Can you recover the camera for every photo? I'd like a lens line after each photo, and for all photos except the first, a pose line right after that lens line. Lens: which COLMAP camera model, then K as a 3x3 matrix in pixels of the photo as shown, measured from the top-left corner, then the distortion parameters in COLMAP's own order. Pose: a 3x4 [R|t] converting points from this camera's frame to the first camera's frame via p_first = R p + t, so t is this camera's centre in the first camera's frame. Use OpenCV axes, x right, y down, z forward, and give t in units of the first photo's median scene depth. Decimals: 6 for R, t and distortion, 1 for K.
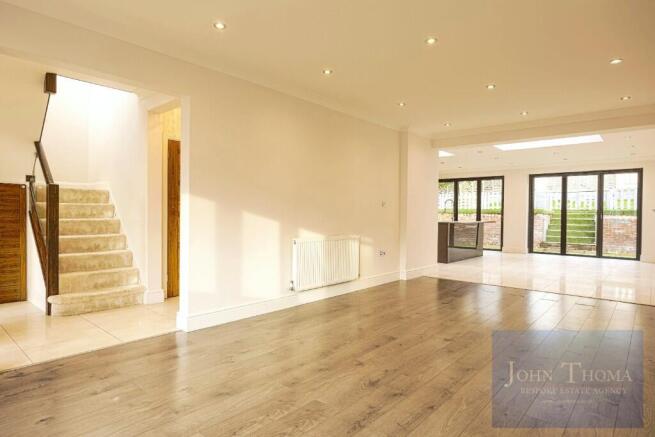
lens RADIAL K [[374.5, 0, 325.2], [0, 374.5, 217.1], [0, 0, 1]] dist [-0.004518, -0.001182]
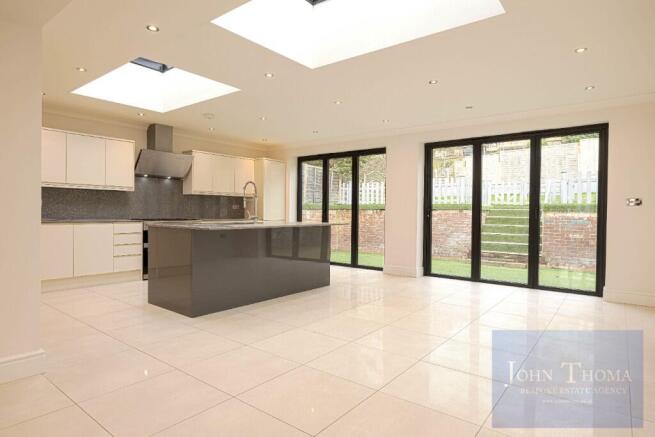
lens RADIAL K [[374.5, 0, 325.2], [0, 374.5, 217.1], [0, 0, 1]] dist [-0.004518, -0.001182]
pose [[0.998271, -0.002651, 0.058718, 0.399859], [0.002419, 0.999989, 0.004024, -0.000133], [-0.058728, -0.003875, 0.998267, 0.470758]]
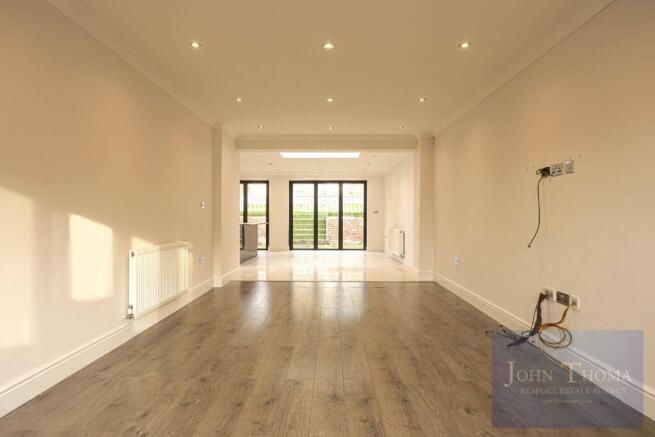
lens RADIAL K [[374.5, 0, 325.2], [0, 374.5, 217.1], [0, 0, 1]] dist [-0.004518, -0.001182]
pose [[0.763579, -0.009223, 0.645649, -0.119104], [0.013130, 0.999913, -0.001244, -0.001057], [-0.645581, 0.009427, 0.763634, 0.072846]]
